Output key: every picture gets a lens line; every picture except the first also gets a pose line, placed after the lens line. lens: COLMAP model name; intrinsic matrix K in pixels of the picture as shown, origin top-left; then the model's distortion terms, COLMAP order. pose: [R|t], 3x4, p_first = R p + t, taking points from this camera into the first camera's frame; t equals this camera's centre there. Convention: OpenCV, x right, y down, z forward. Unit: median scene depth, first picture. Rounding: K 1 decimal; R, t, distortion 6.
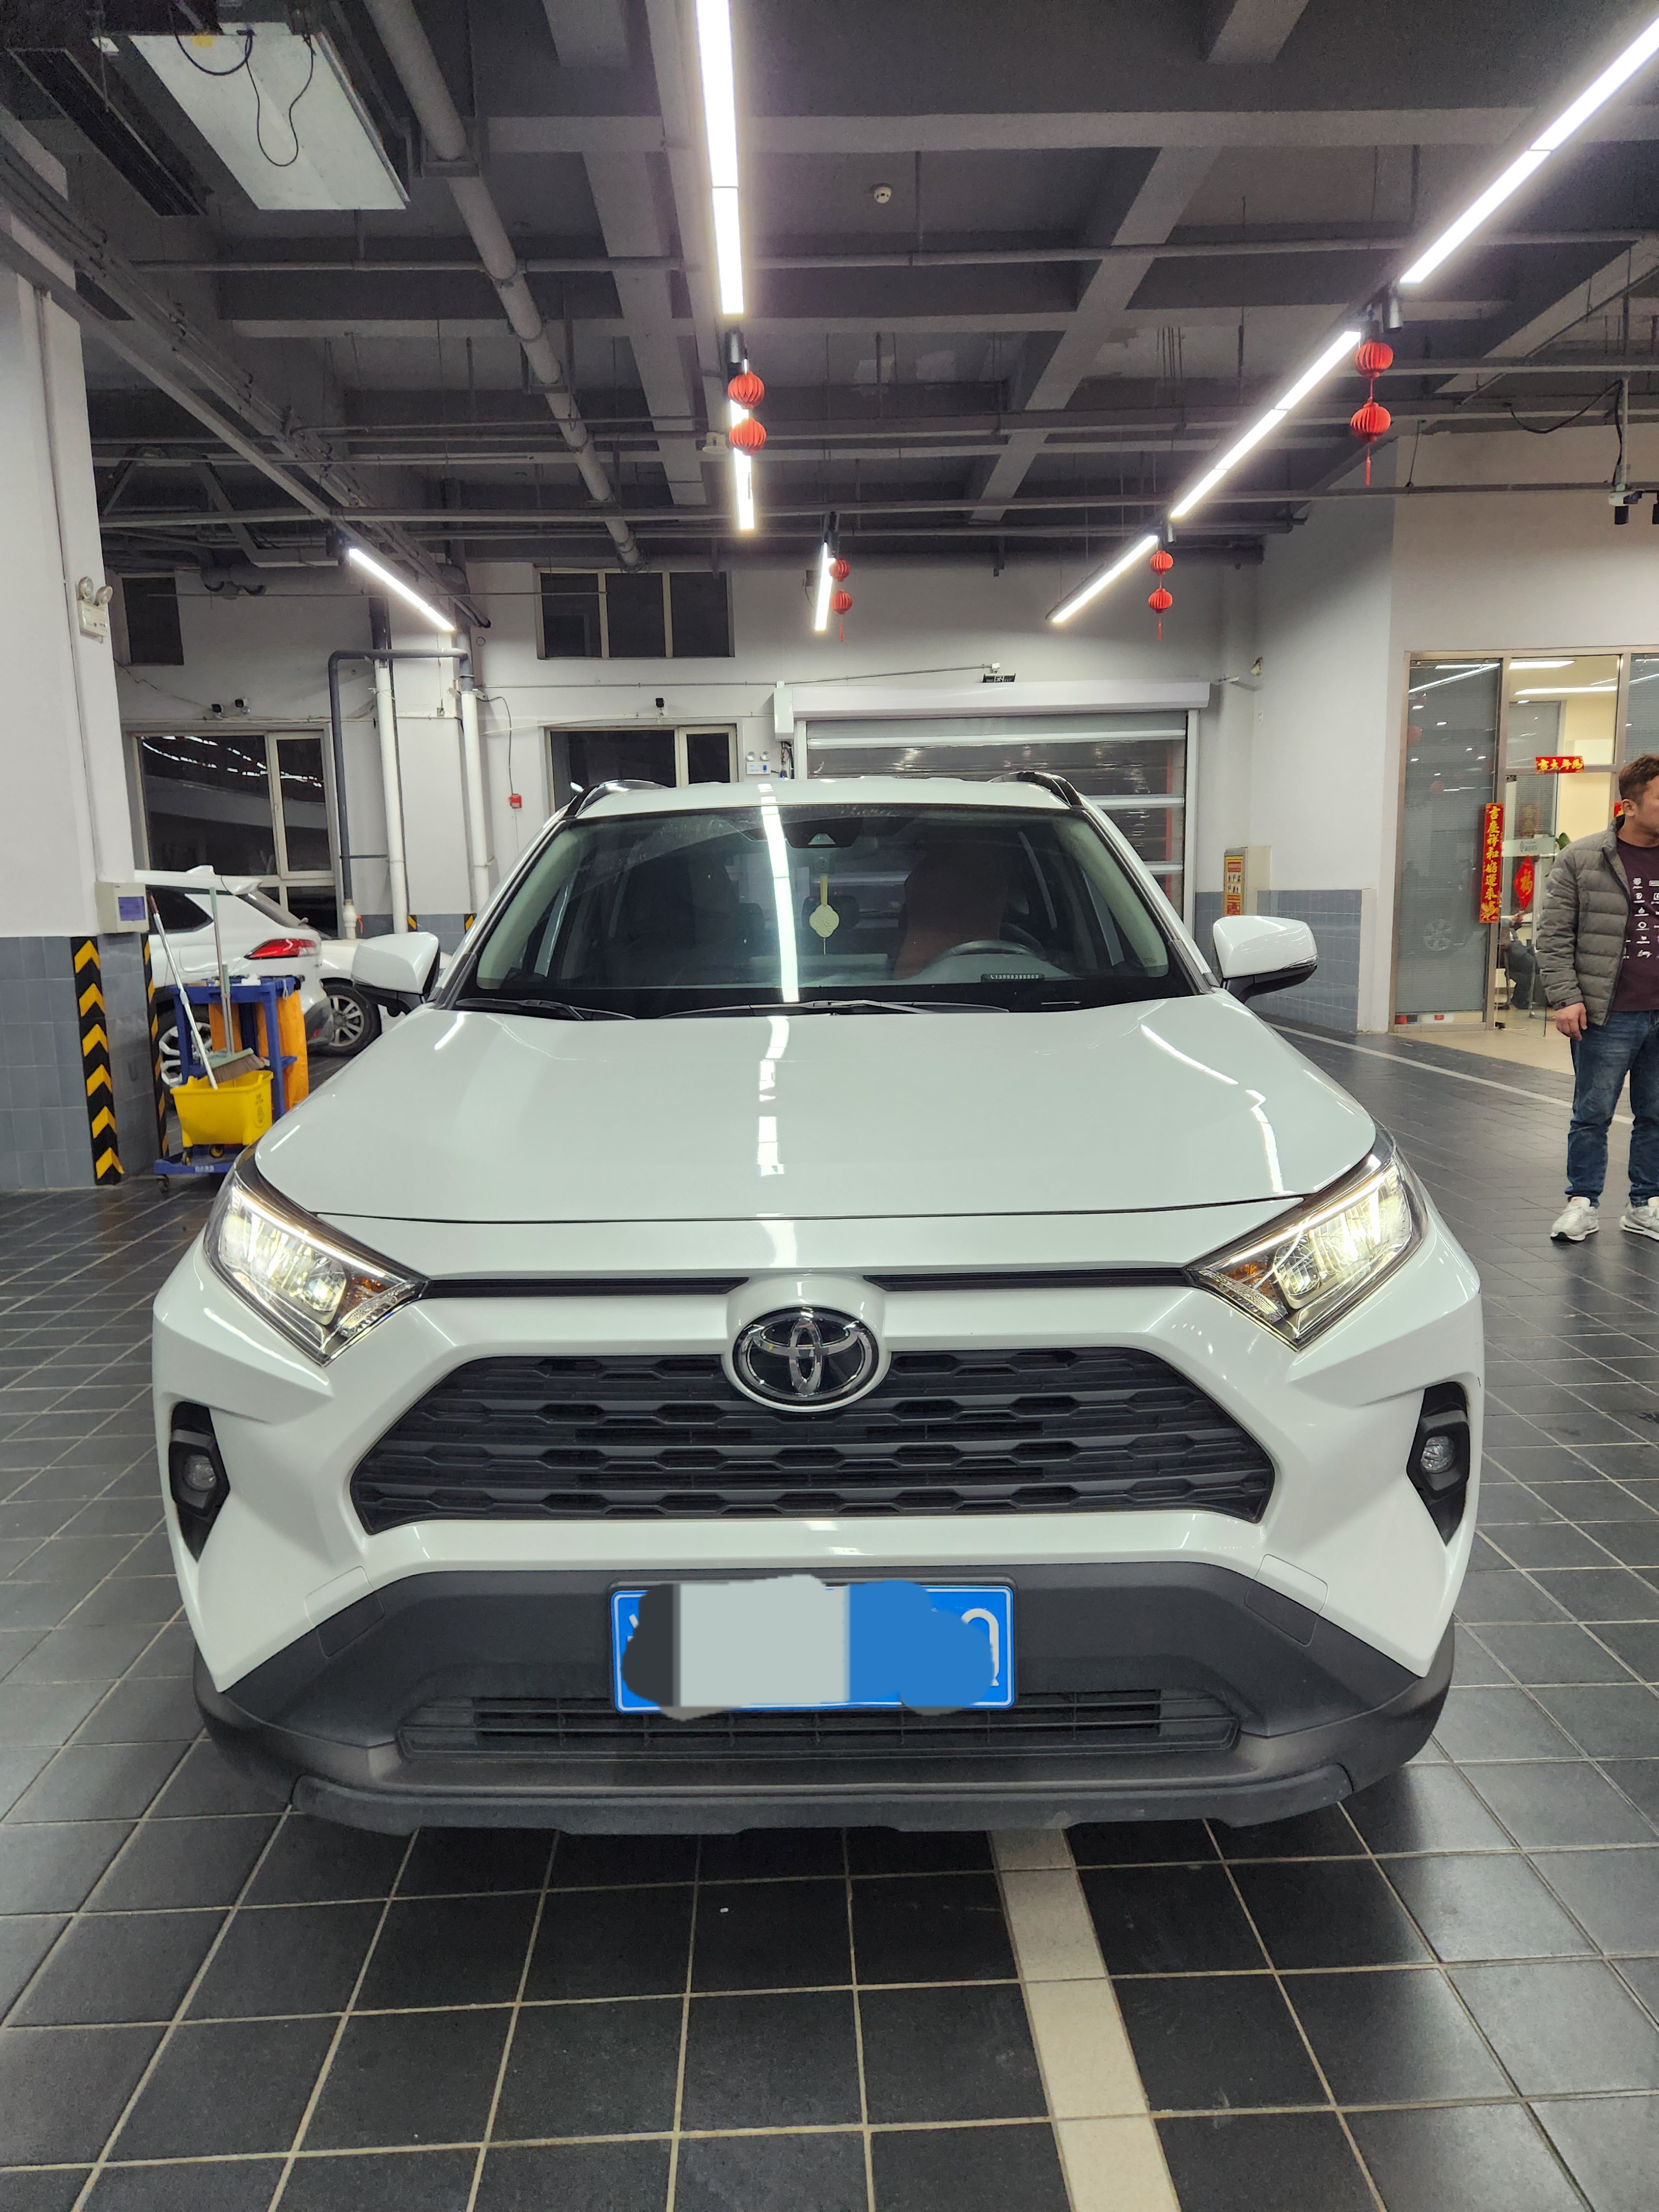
lens RADIAL K [[1467.3, 0, 834.0], [0, 1467.3, 1119.2], [0, 0, 1]] dist [0.133595, -0.166289]
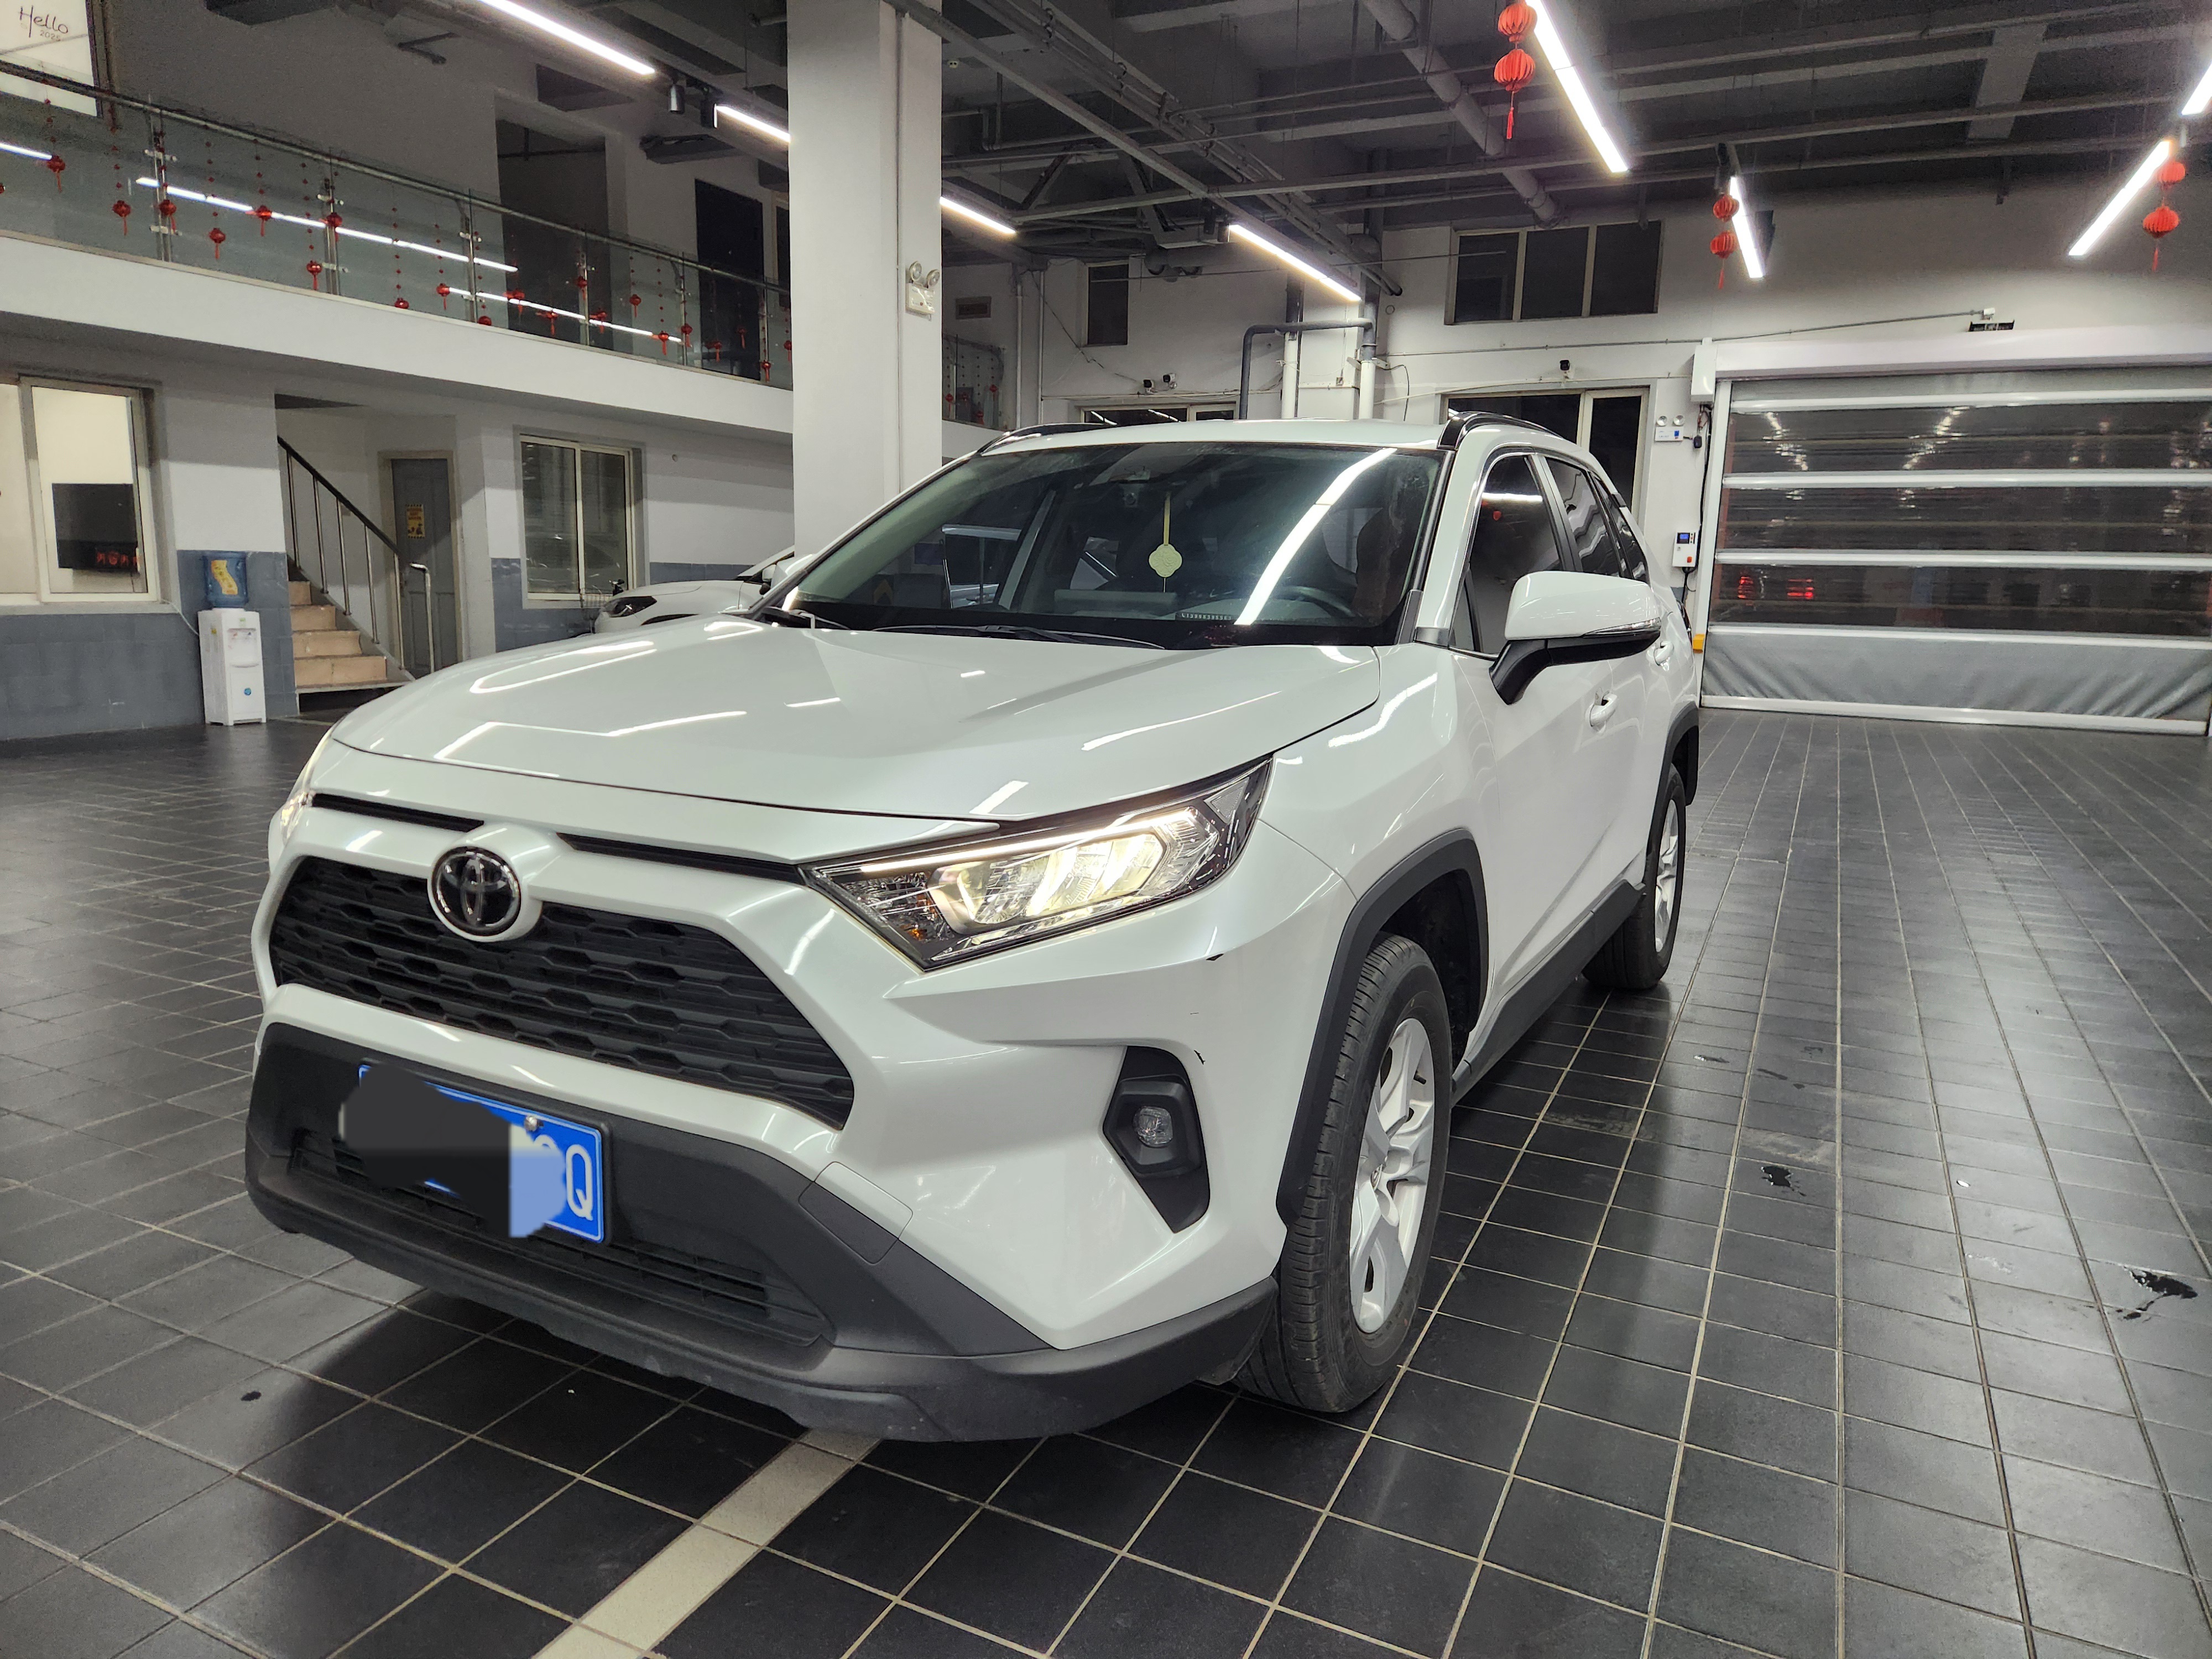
lens RADIAL K [[1489.2, 0, 1106.0], [0, 1489.2, 829.5], [0, 0, 1]] dist [0.083996, -0.072985]
pose [[0.878767, 0.126409, -0.460206, 0.141196], [-0.118343, 0.991885, 0.046474, 0.000714], [0.462346, 0.013622, 0.886595, 0.031213]]
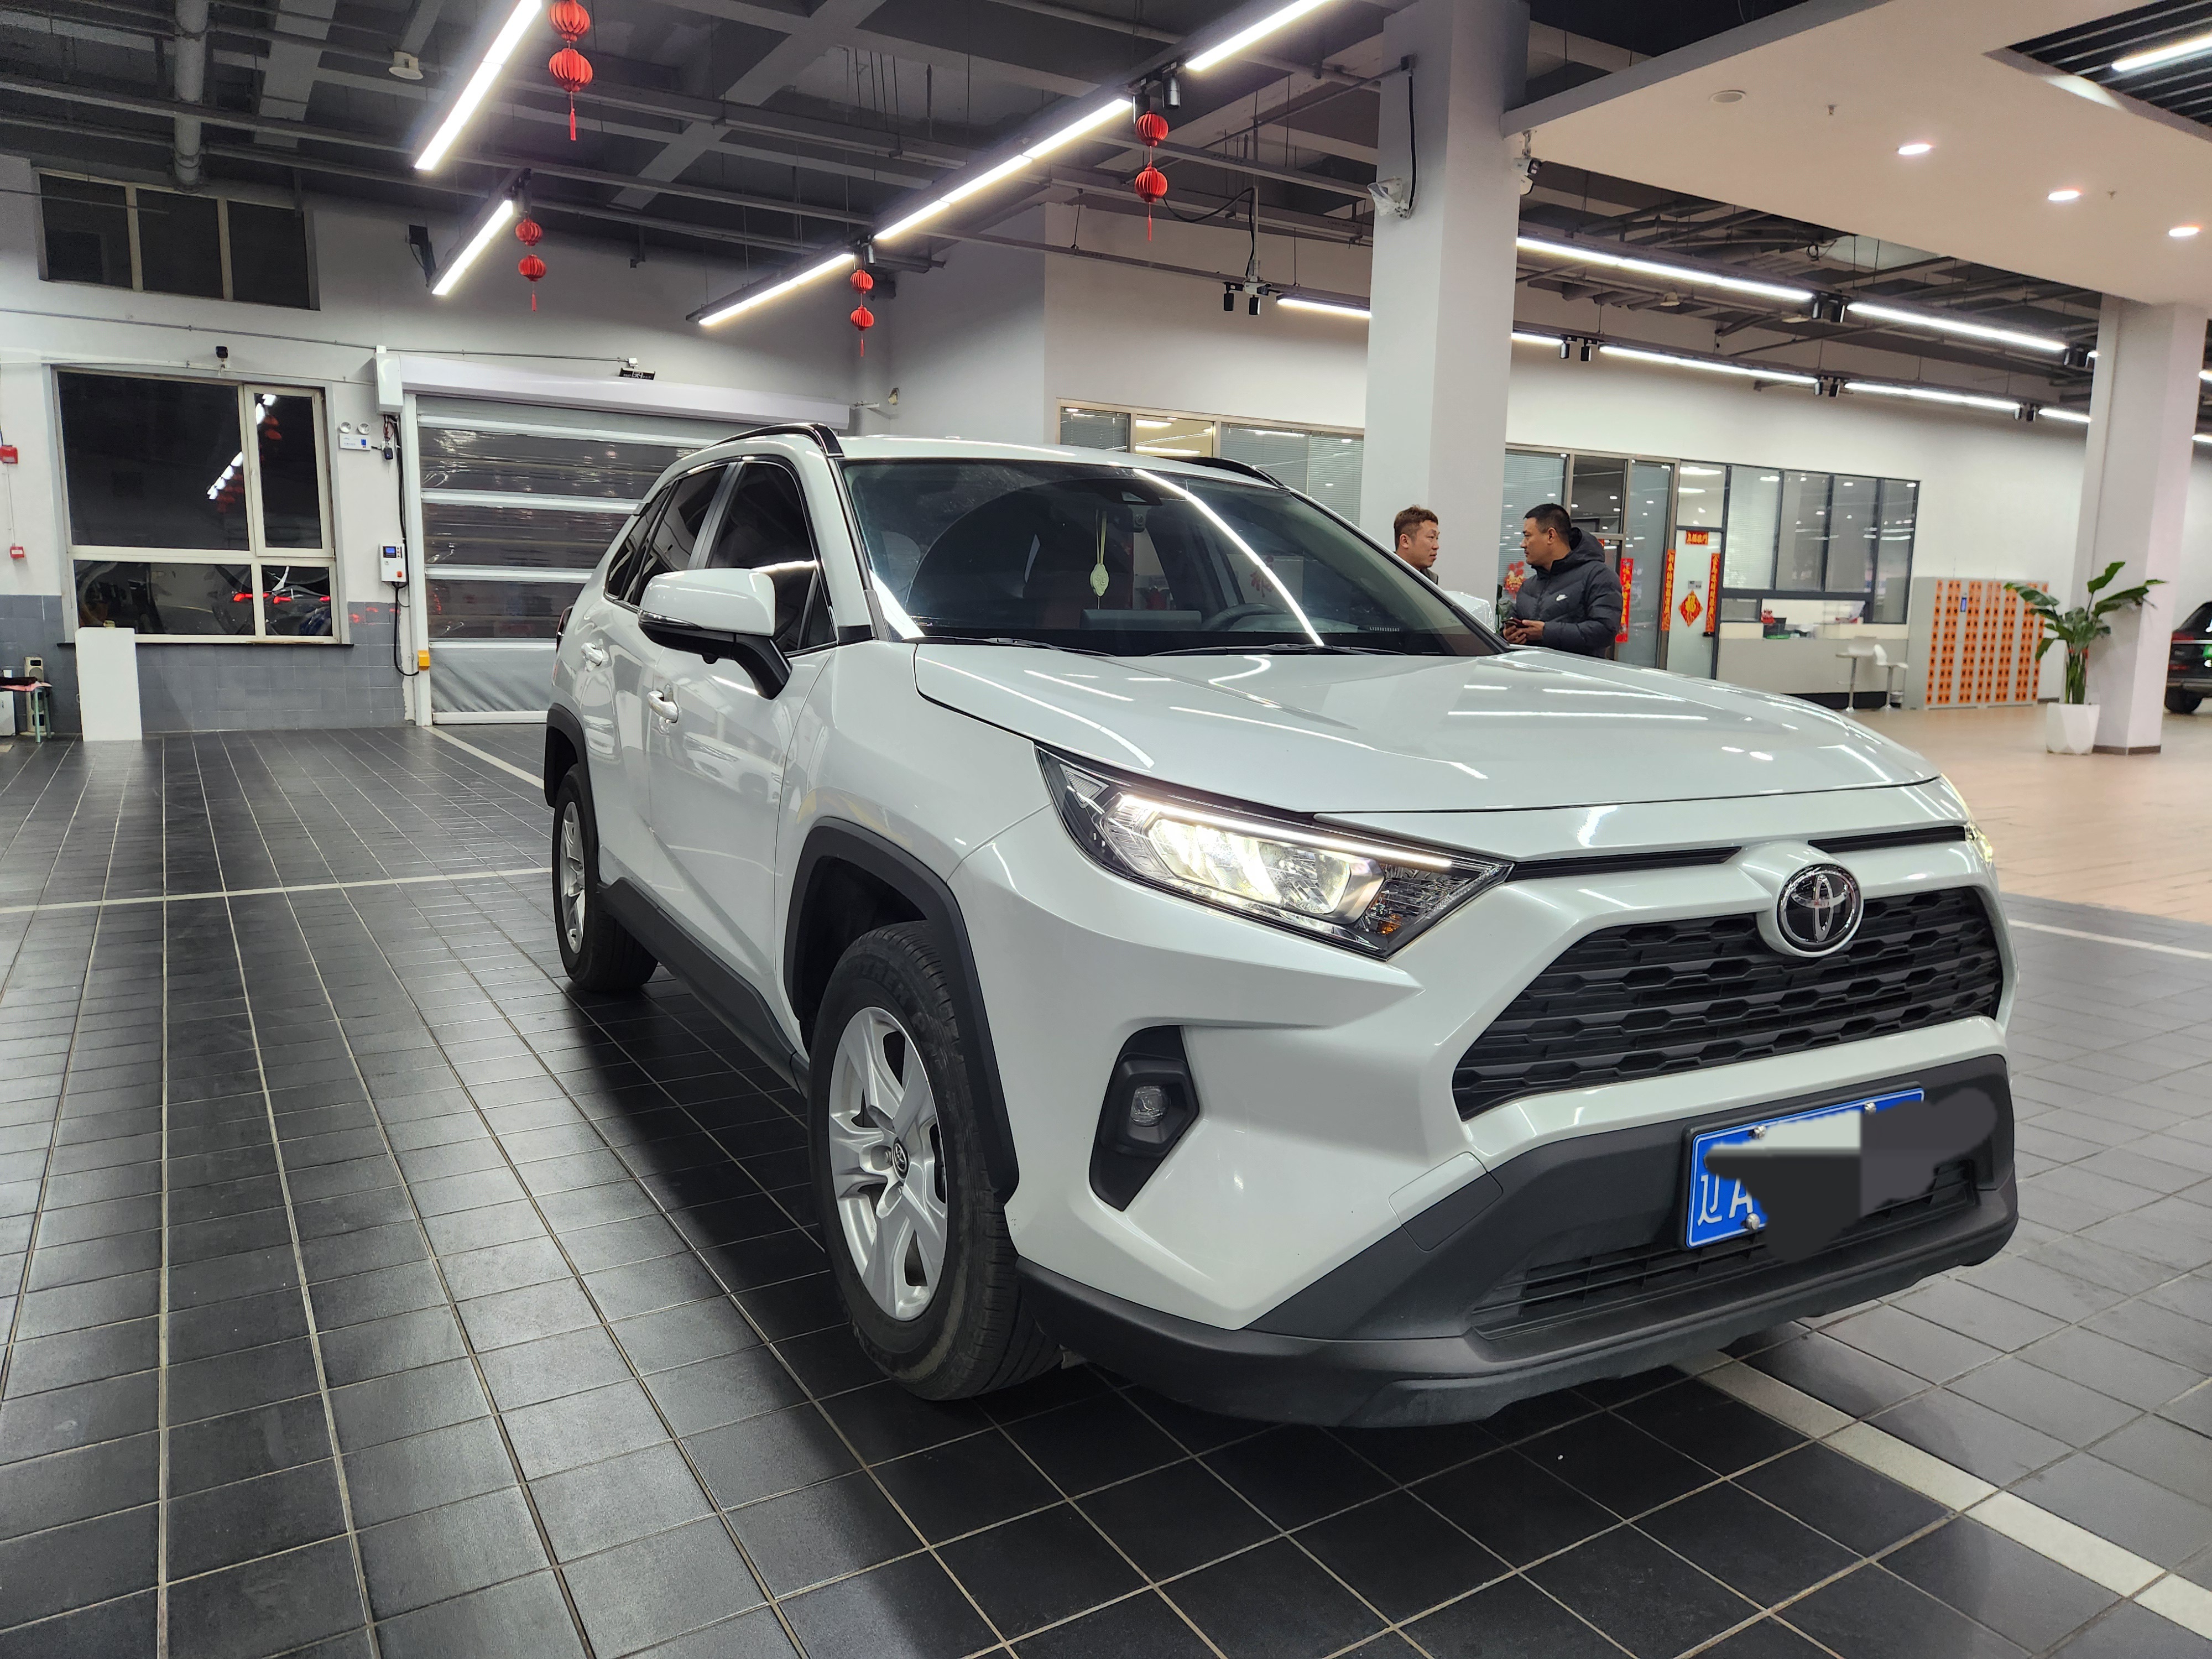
lens RADIAL K [[1495.8, 0, 1106.0], [0, 1495.8, 829.5], [0, 0, 1]] dist [0.044494, -0.033748]
pose [[0.865881, -0.032483, 0.499195, -0.163994], [0.040567, 0.999162, -0.005349, 0.012846], [-0.498603, 0.024883, 0.866473, 0.039775]]
